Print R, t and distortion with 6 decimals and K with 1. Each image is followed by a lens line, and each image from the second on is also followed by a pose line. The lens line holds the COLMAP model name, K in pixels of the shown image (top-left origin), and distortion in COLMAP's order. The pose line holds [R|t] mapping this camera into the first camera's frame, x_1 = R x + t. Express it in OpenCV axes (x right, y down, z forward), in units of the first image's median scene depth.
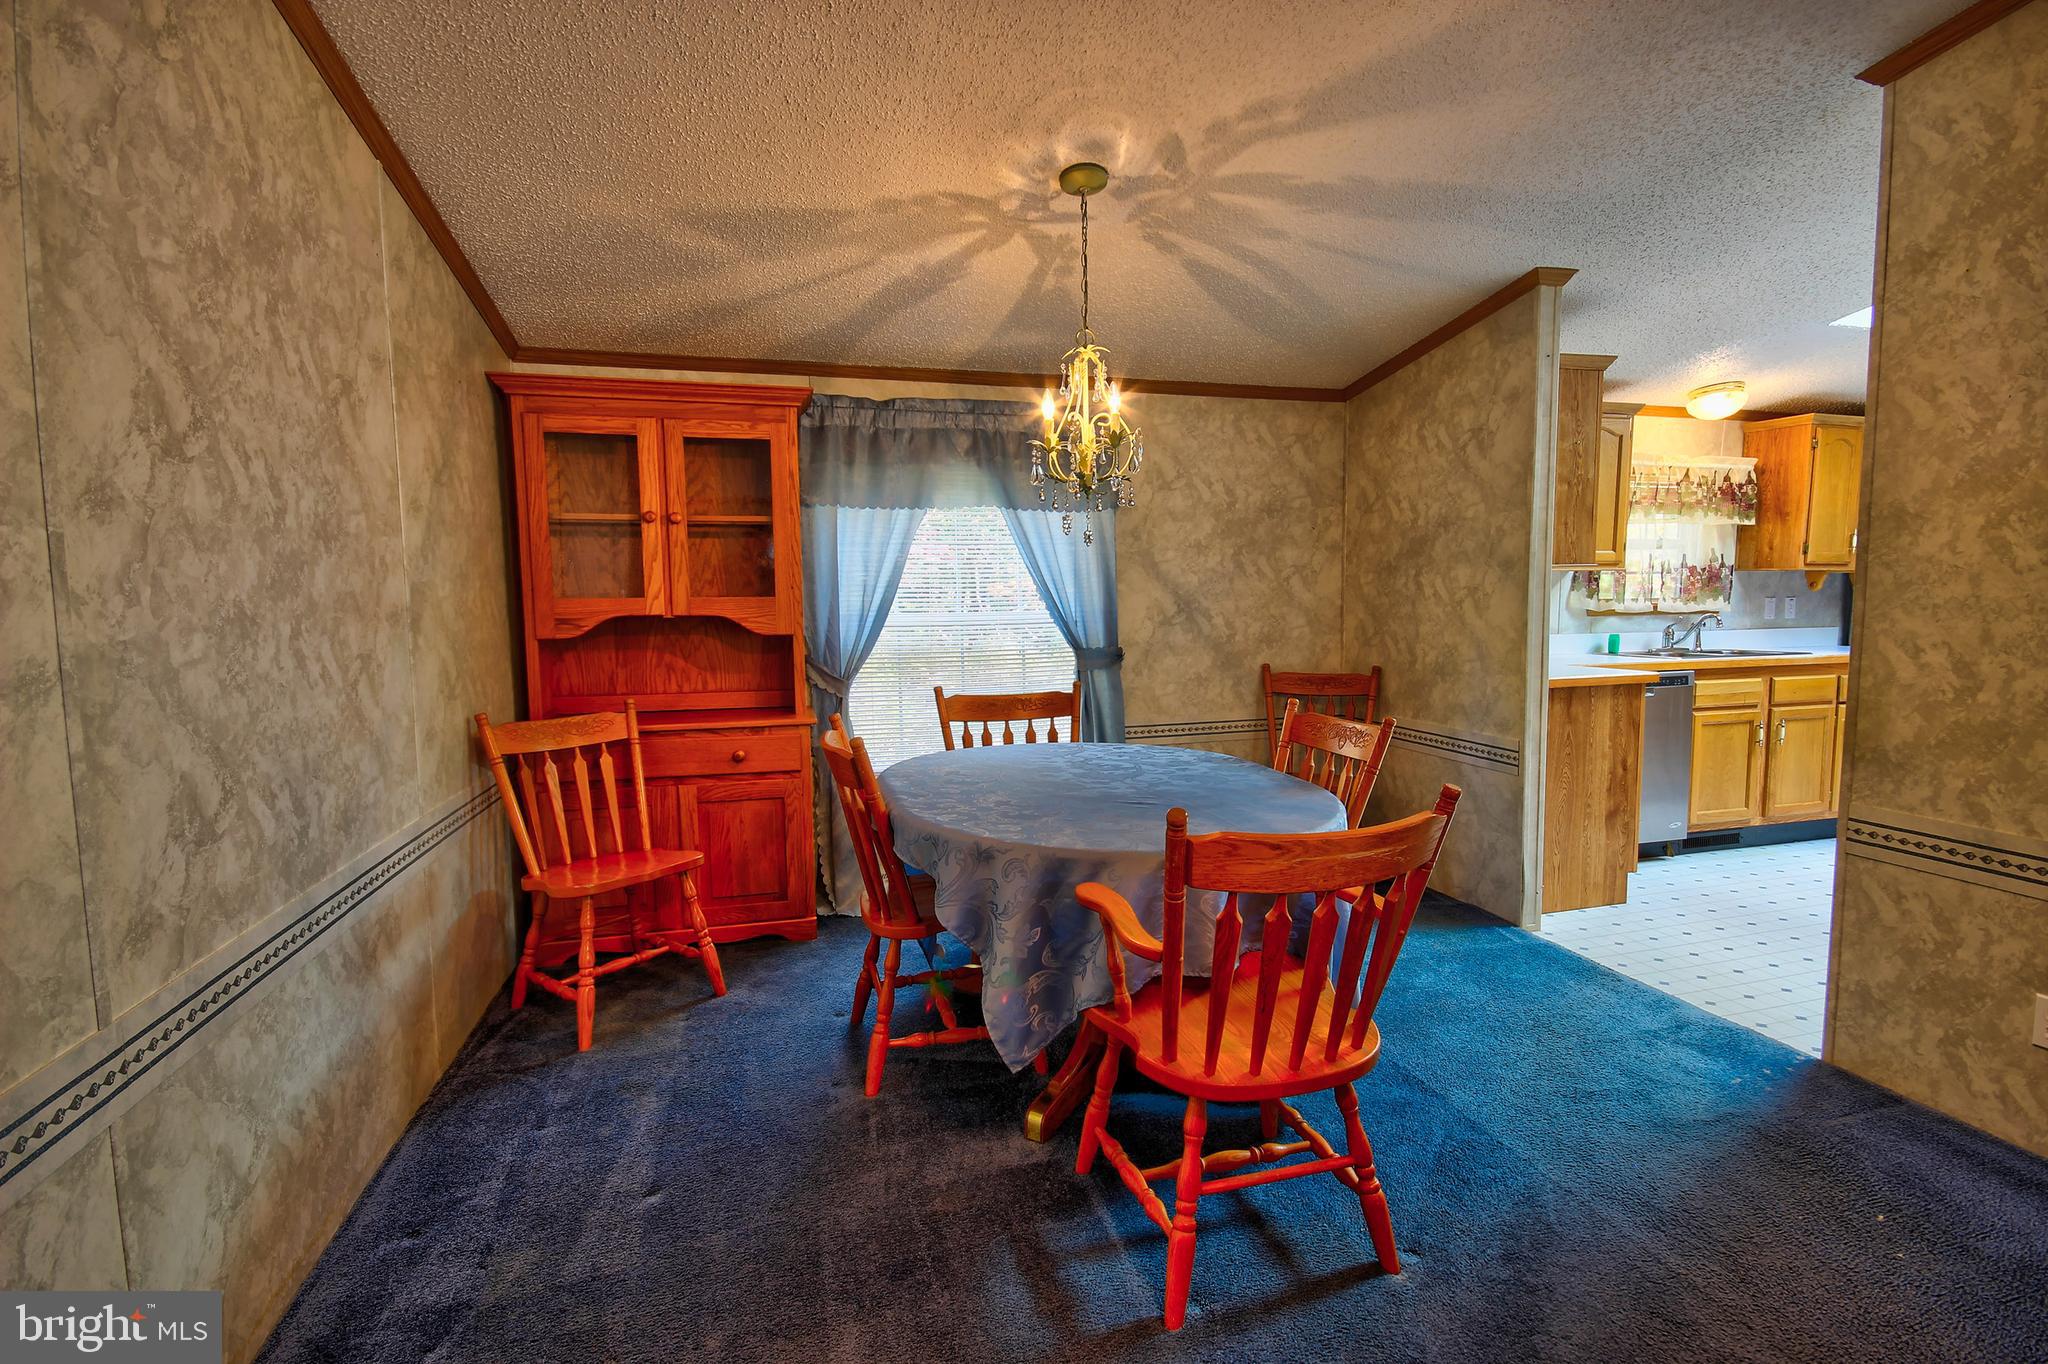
lens RADIAL K [[938.9, 0, 1034.4], [0, 938.9, 690.5], [0, 0, 1]] dist [-0.014869, -0.008494]
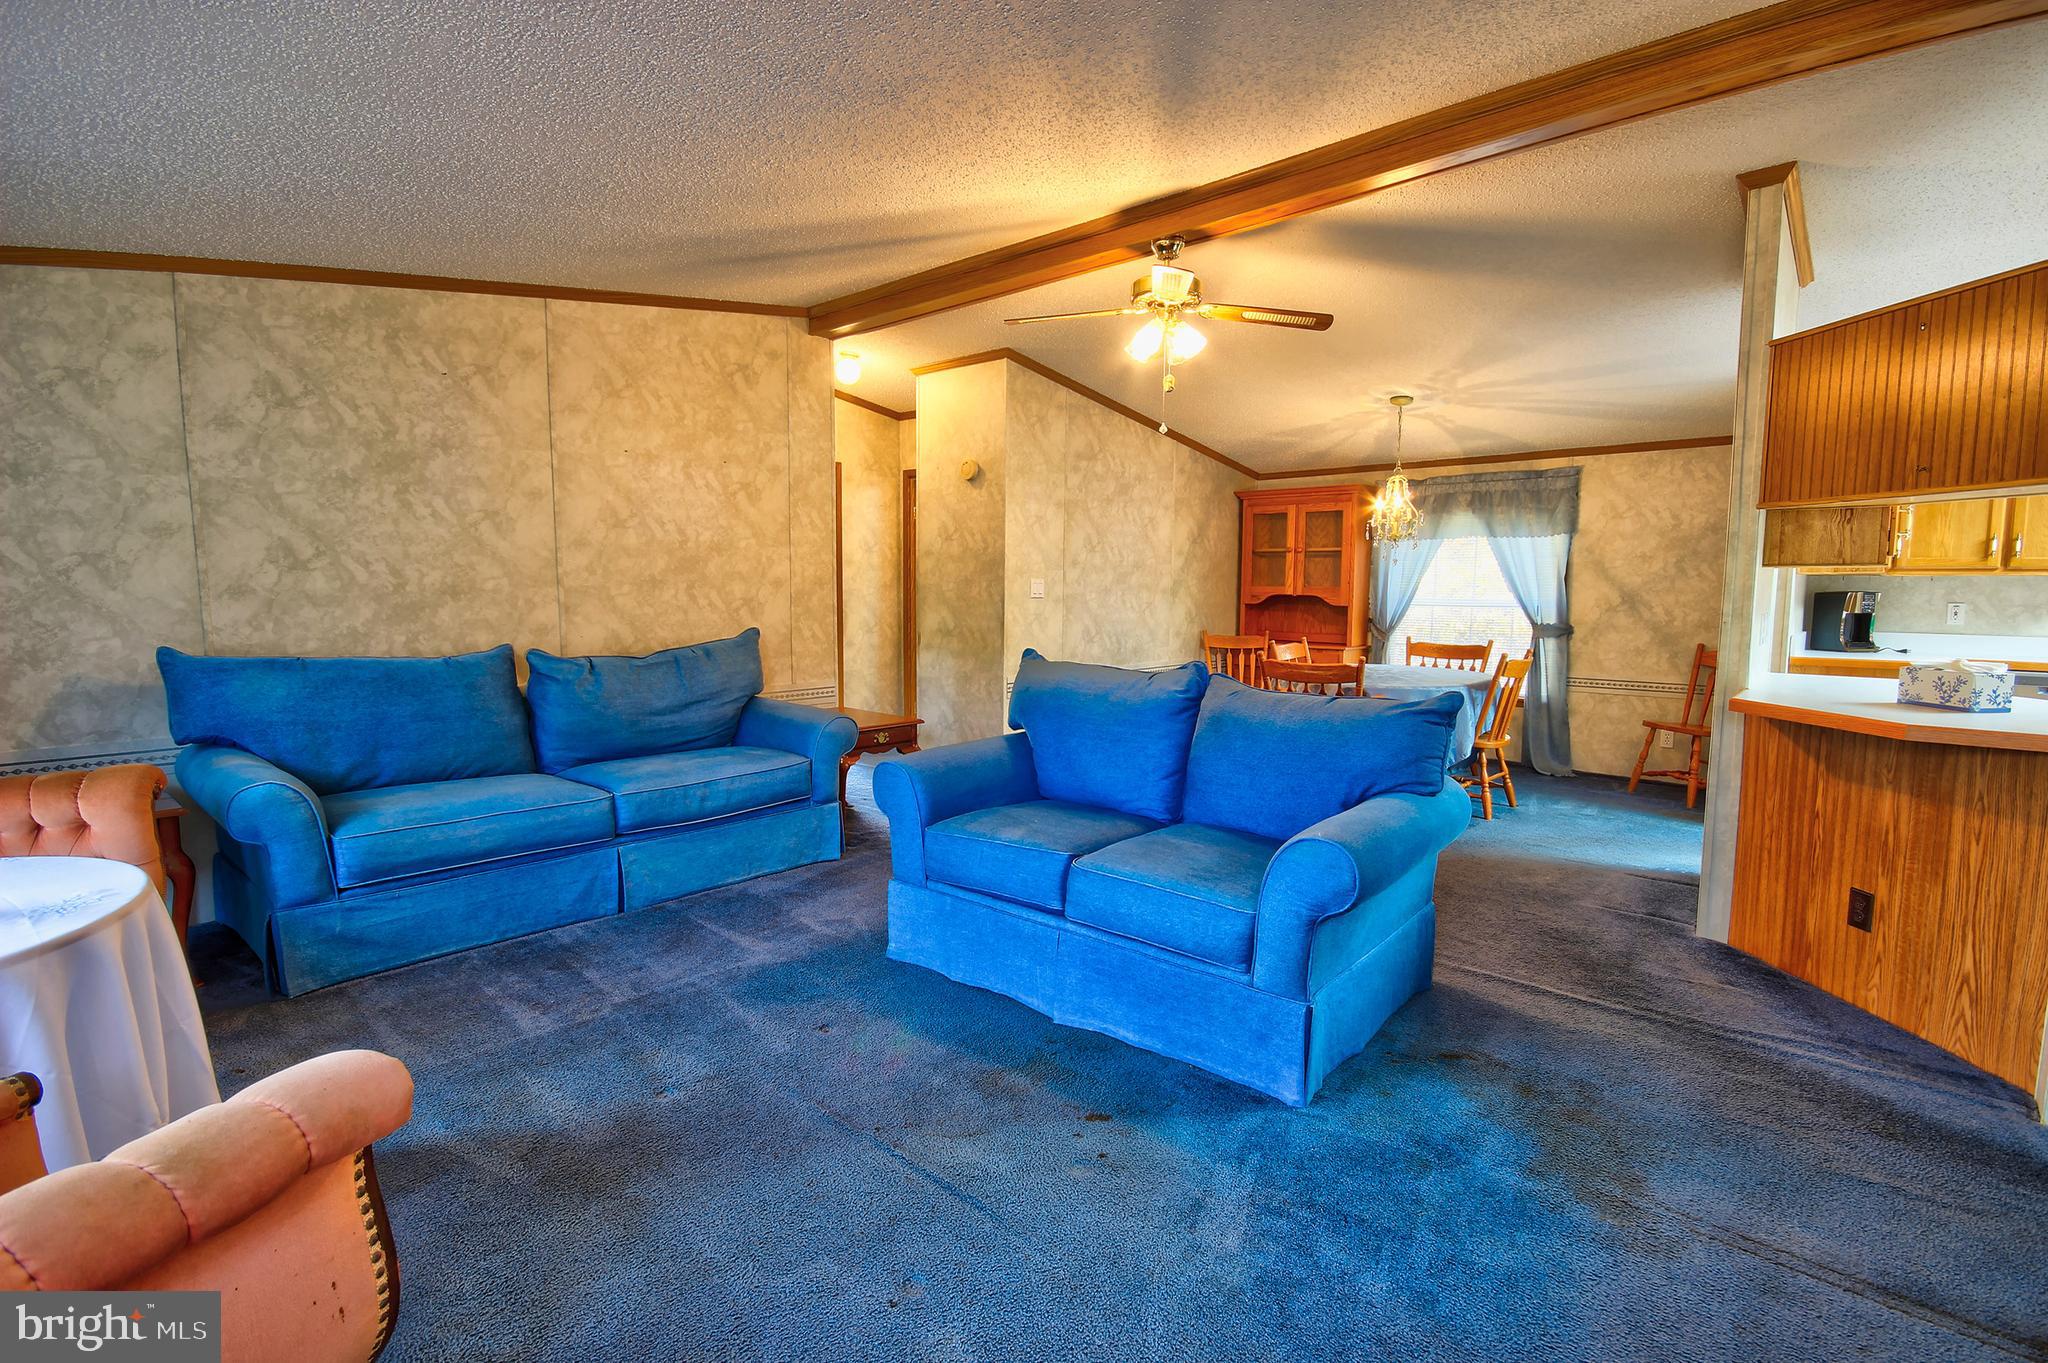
lens RADIAL K [[938.9, 0, 1021.8], [0, 938.9, 678.4], [0, 0, 1]] dist [-0.014869, -0.008494]
pose [[0.526321, 0.097032, -0.844731, 1.676772], [-0.097128, 0.993825, 0.053642, 0.083959], [0.844720, 0.053815, 0.532495, -1.002141]]
